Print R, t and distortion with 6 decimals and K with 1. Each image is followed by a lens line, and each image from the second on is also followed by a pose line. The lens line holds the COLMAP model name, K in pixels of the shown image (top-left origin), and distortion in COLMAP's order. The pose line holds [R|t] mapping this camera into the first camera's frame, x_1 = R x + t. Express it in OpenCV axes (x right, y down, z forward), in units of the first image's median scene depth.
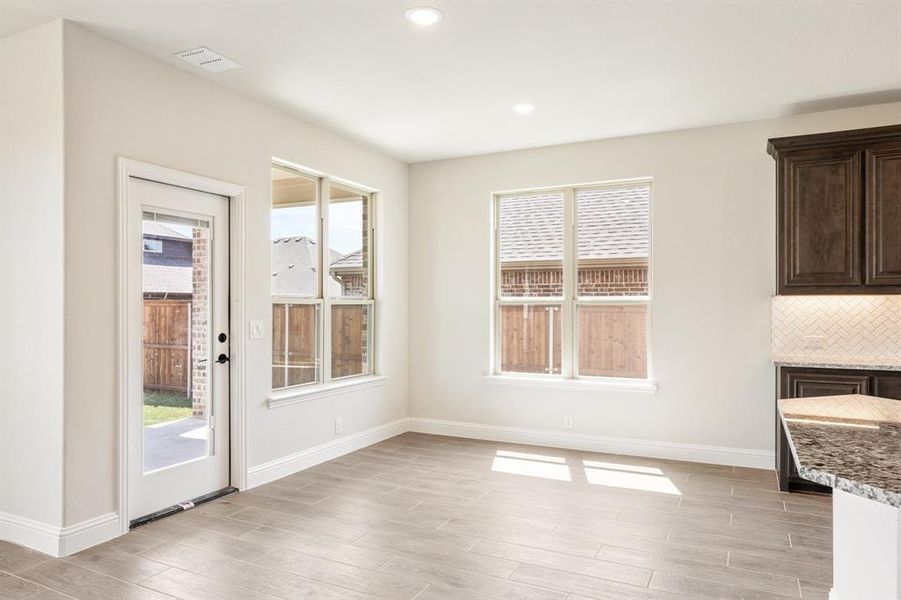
lens RADIAL K [[598.6, 0, 449.5], [0, 598.6, 302.2], [0, 0, 1]] dist [0.000198, 0.000414]
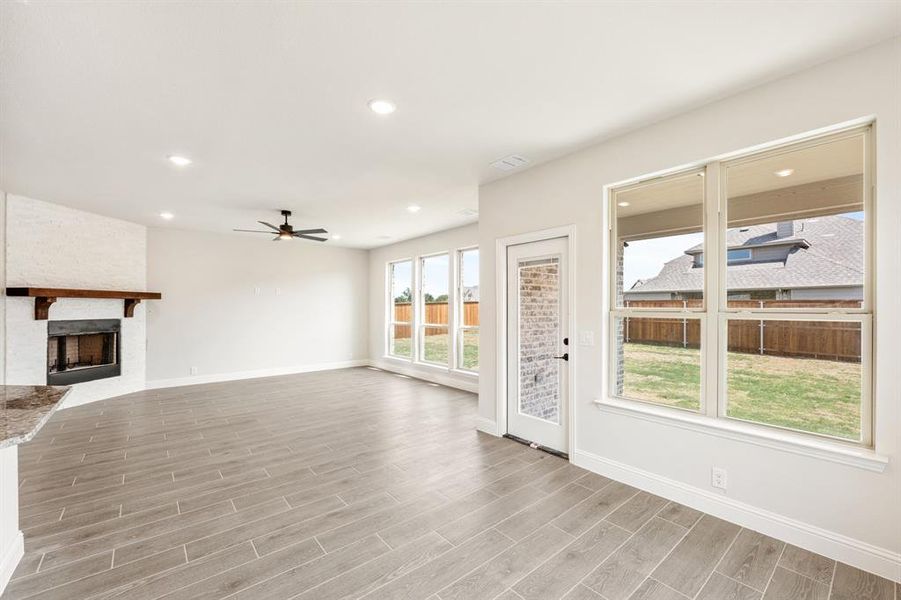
lens RADIAL K [[368.3, 0, 453.7], [0, 368.3, 304.6], [0, 0, 1]] dist [-0.000426, -0.000573]
pose [[-0.394933, -0.005801, -0.918691, 0.485101], [0.006679, 0.999936, -0.009186, -0.018248], [0.918685, -0.009764, -0.394869, 1.096493]]
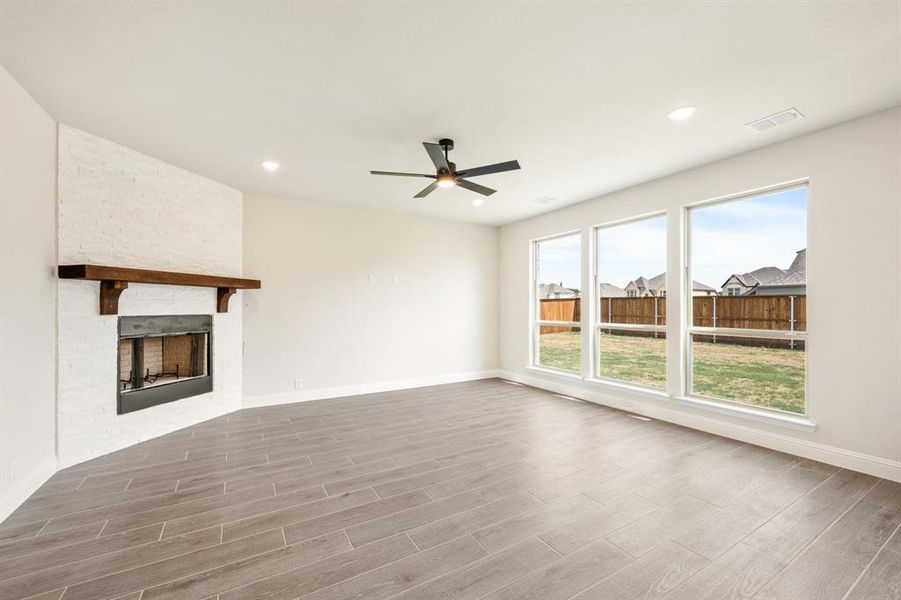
lens RADIAL K [[368.3, 0, 450.8], [0, 368.3, 304.7], [0, 0, 1]] dist [-0.000426, -0.000573]
pose [[-0.542362, -0.002345, -0.840141, 0.282677], [0.007540, 0.999942, -0.007659, -0.004850], [0.840111, -0.010489, -0.542313, 0.667155]]
